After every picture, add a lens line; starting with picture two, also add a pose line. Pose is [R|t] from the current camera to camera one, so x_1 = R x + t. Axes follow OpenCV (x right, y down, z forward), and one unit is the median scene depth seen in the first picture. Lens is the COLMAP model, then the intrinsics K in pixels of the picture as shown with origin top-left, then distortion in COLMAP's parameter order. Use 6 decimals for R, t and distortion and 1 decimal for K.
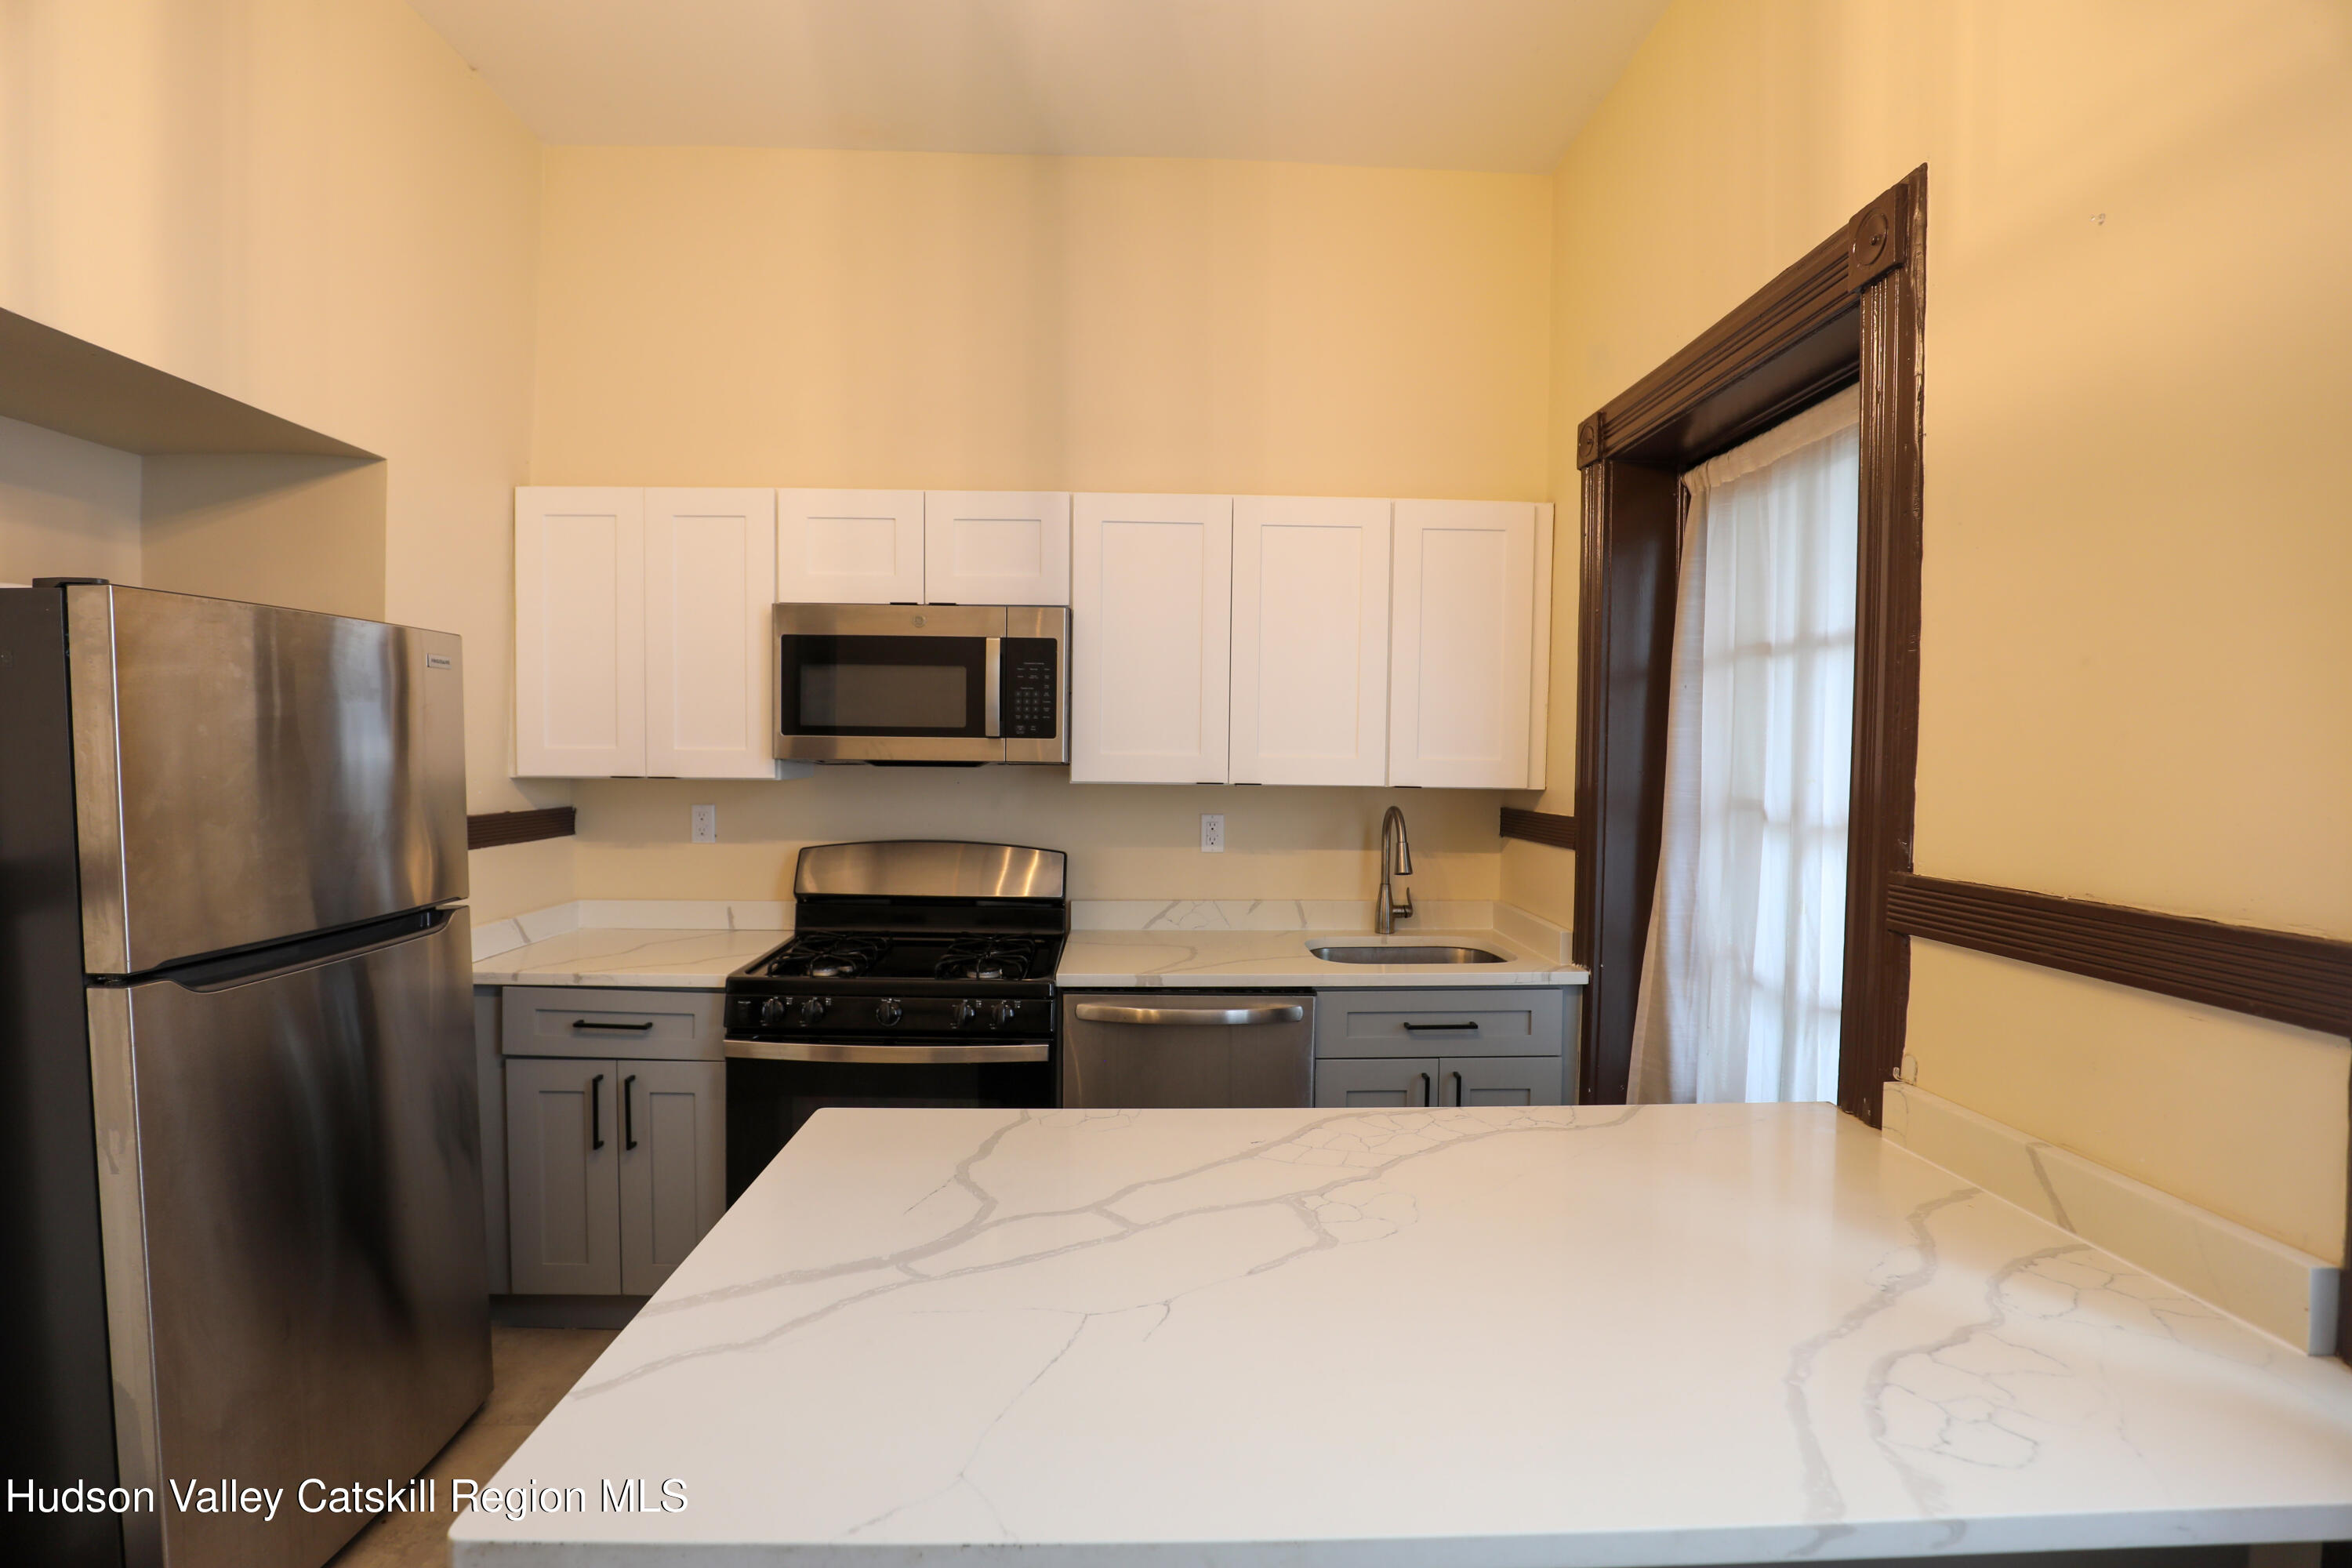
lens RADIAL K [[1092.3, 0, 1176.0], [0, 1092.3, 784.0], [0, 0, 1]] dist [-0.017552, 0.000120]
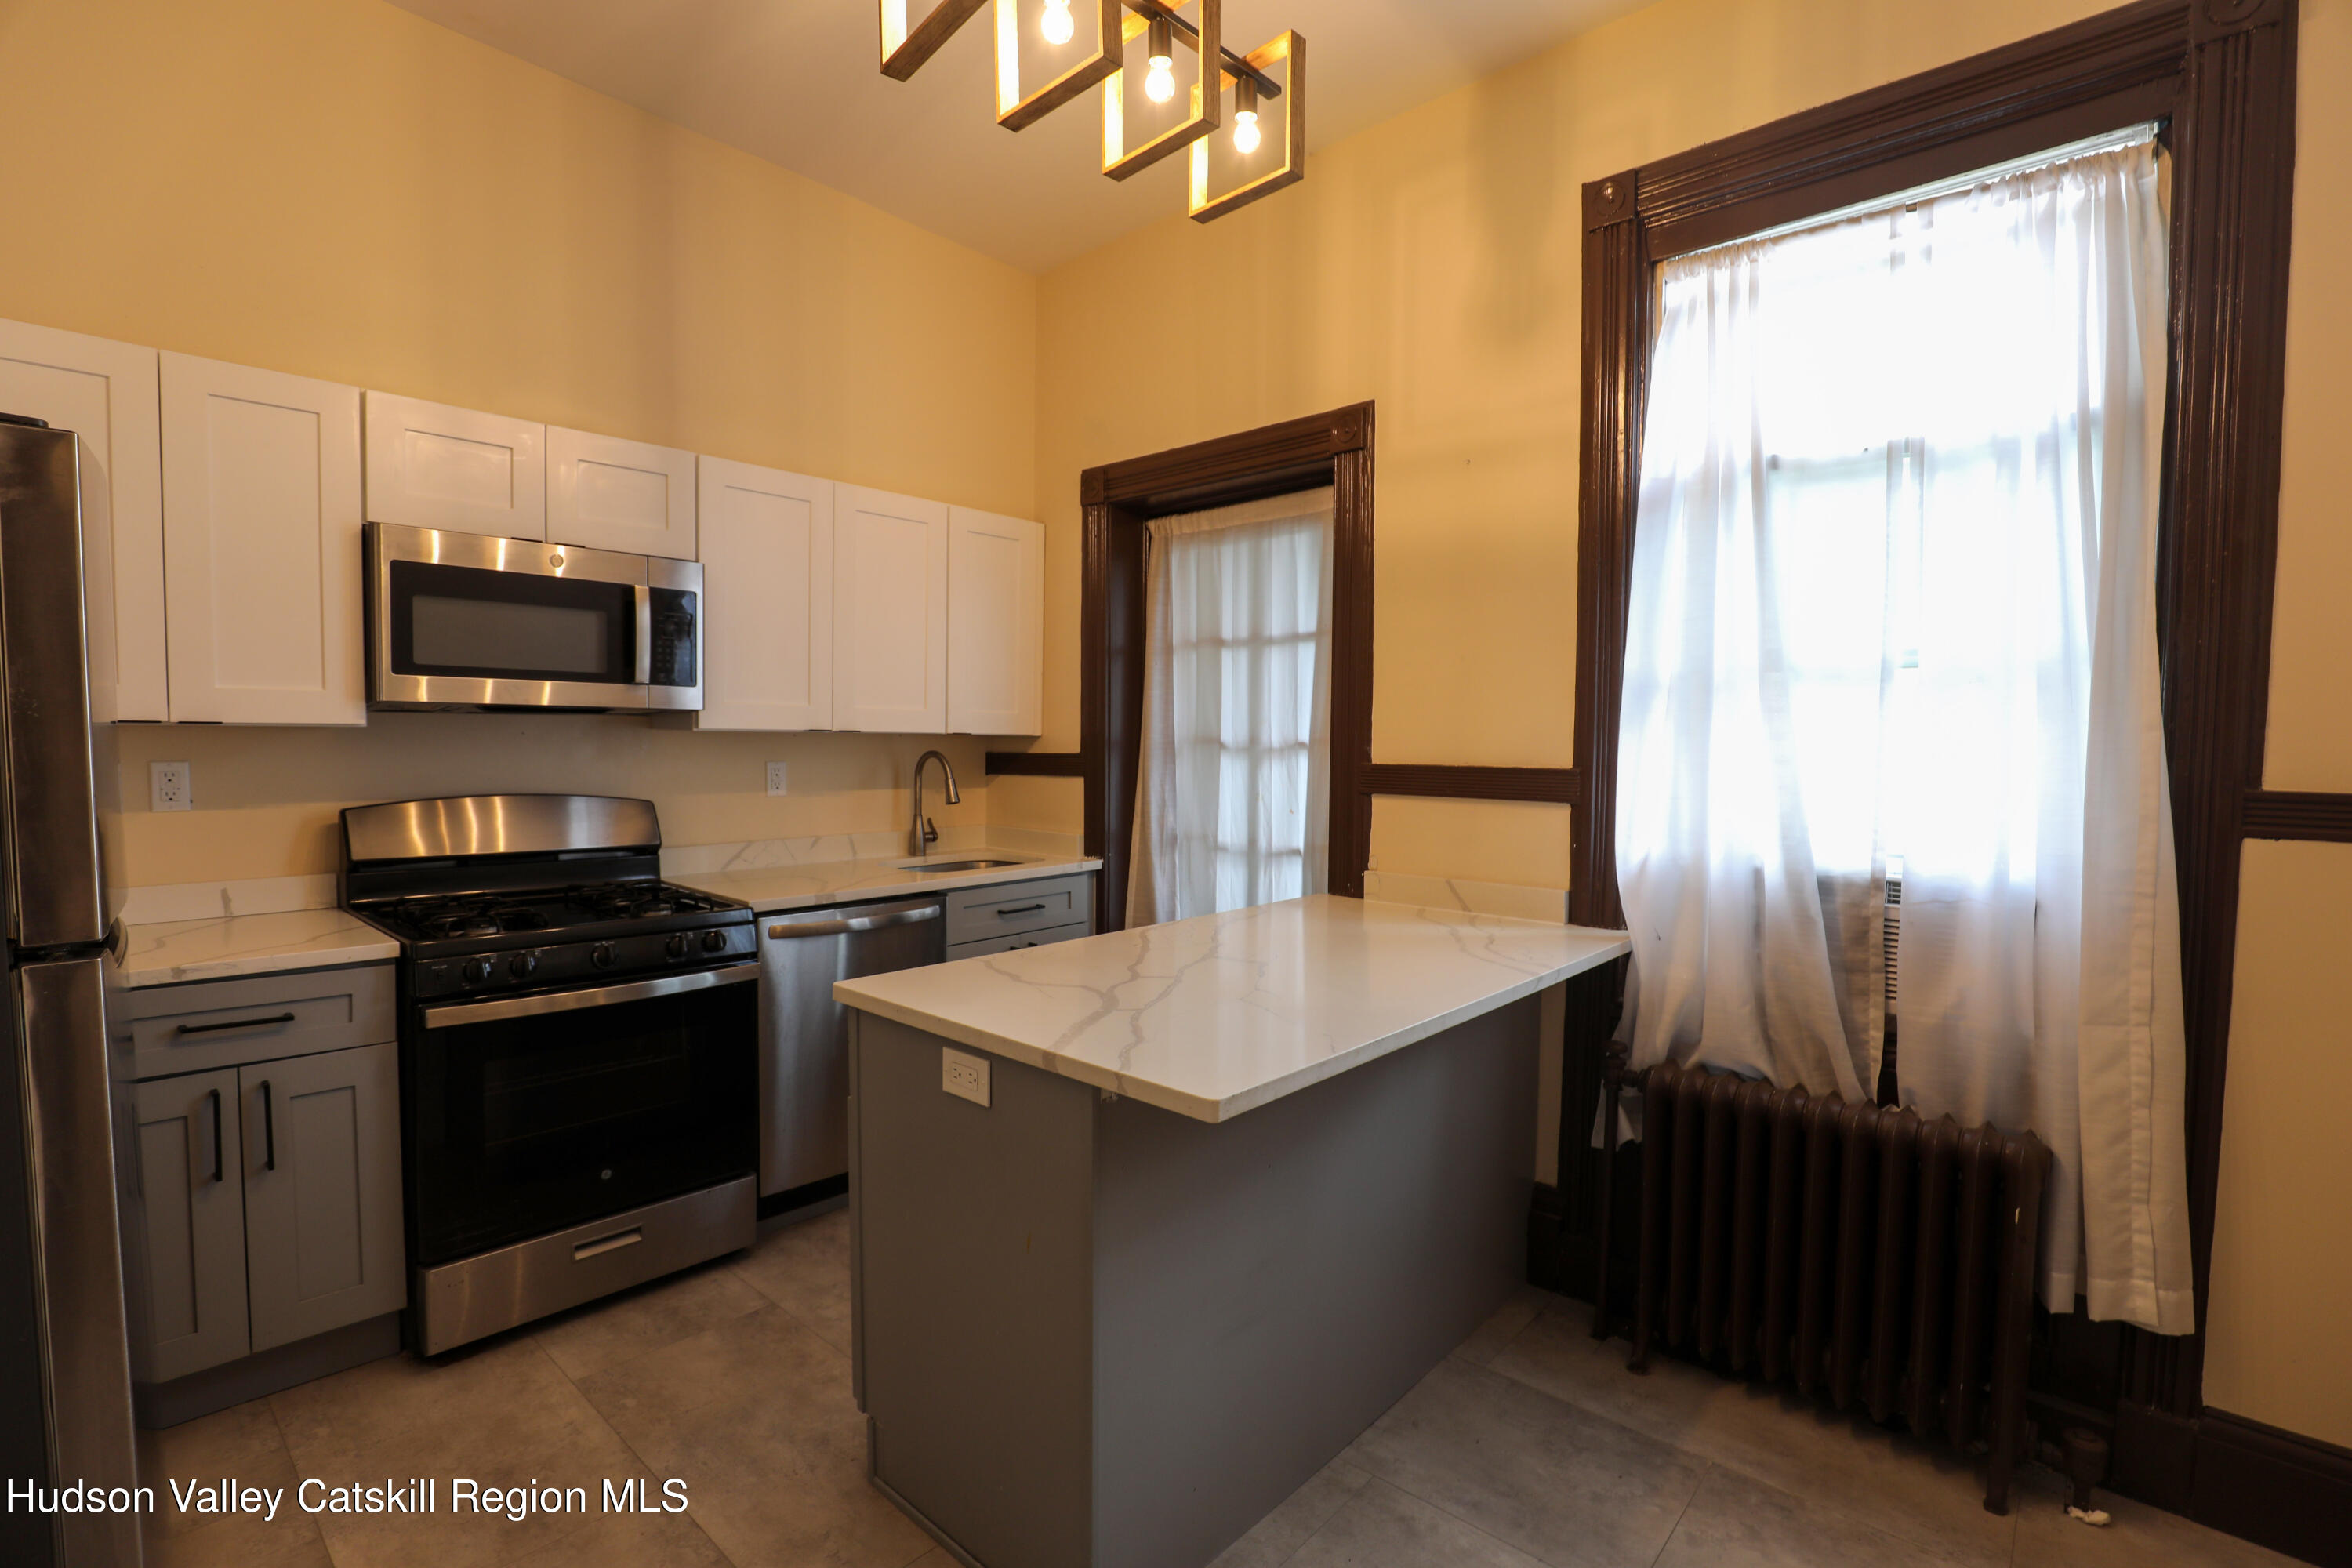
lens RADIAL K [[1087.9, 0, 1176.0], [0, 1087.9, 784.0], [0, 0, 1]] dist [-0.001364, 0.000313]
pose [[0.693256, -0.036000, 0.719792, -0.569637], [0.021652, 0.999341, 0.029128, 0.032138], [-0.720366, -0.004608, 0.693579, -0.064596]]
